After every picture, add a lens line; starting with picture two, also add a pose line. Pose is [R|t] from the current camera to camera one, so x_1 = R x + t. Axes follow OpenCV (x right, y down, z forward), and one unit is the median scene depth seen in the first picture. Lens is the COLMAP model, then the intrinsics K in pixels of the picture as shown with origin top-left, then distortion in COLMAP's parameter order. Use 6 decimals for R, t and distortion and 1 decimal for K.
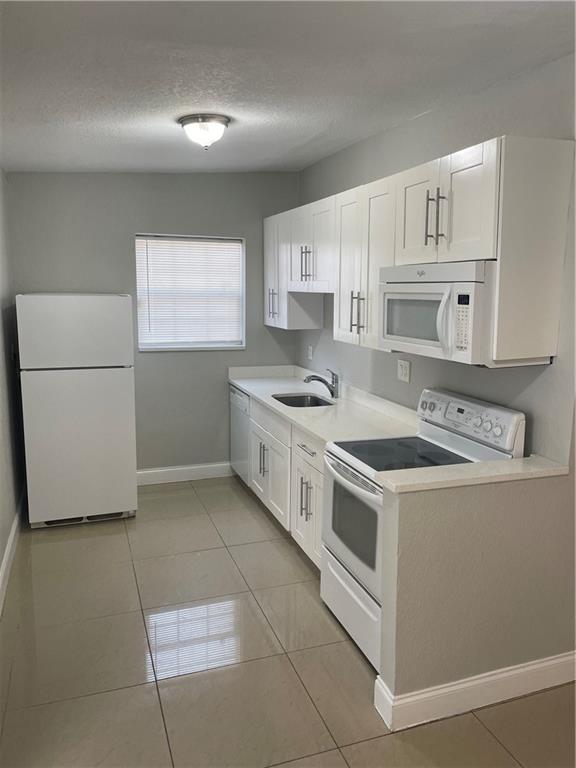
lens RADIAL K [[591.3, 0, 286.9], [0, 591.3, 386.1], [0, 0, 1]] dist [0.082891, -0.112397]
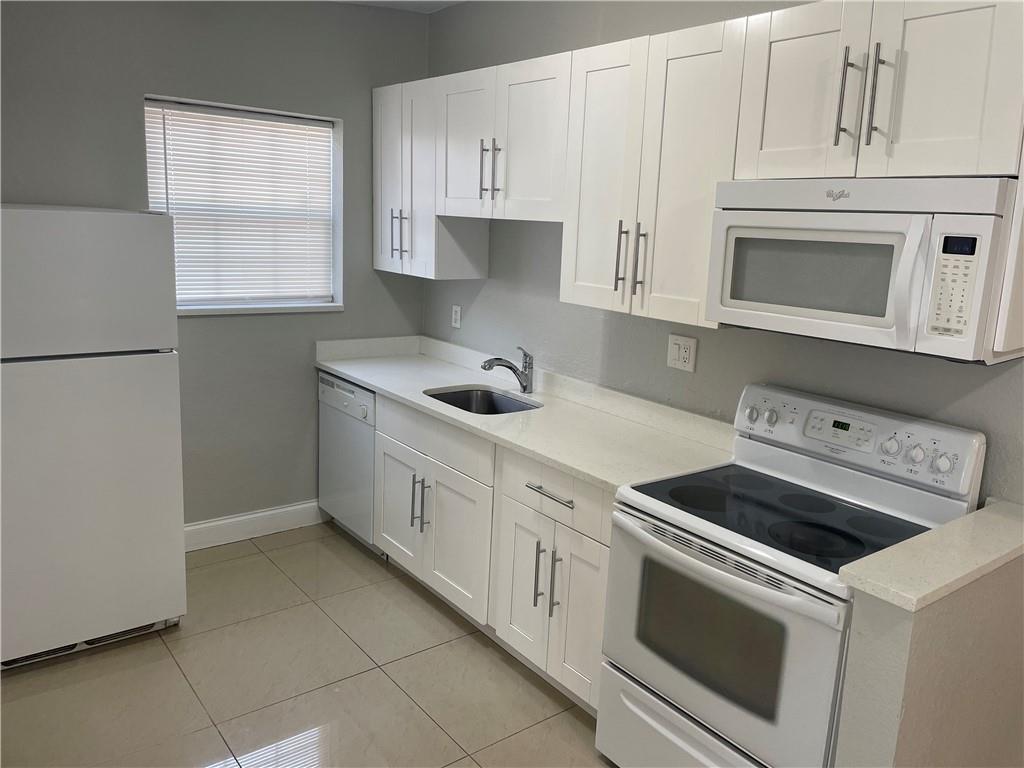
lens RADIAL K [[788.4, 0, 515.0], [0, 788.4, 378.1], [0, 0, 1]] dist [0.082891, -0.112397]
pose [[0.947252, -0.031399, 0.318947, -0.214717], [0.017126, 0.998726, 0.047457, -0.038897], [-0.320031, -0.039491, 0.946584, 0.255047]]
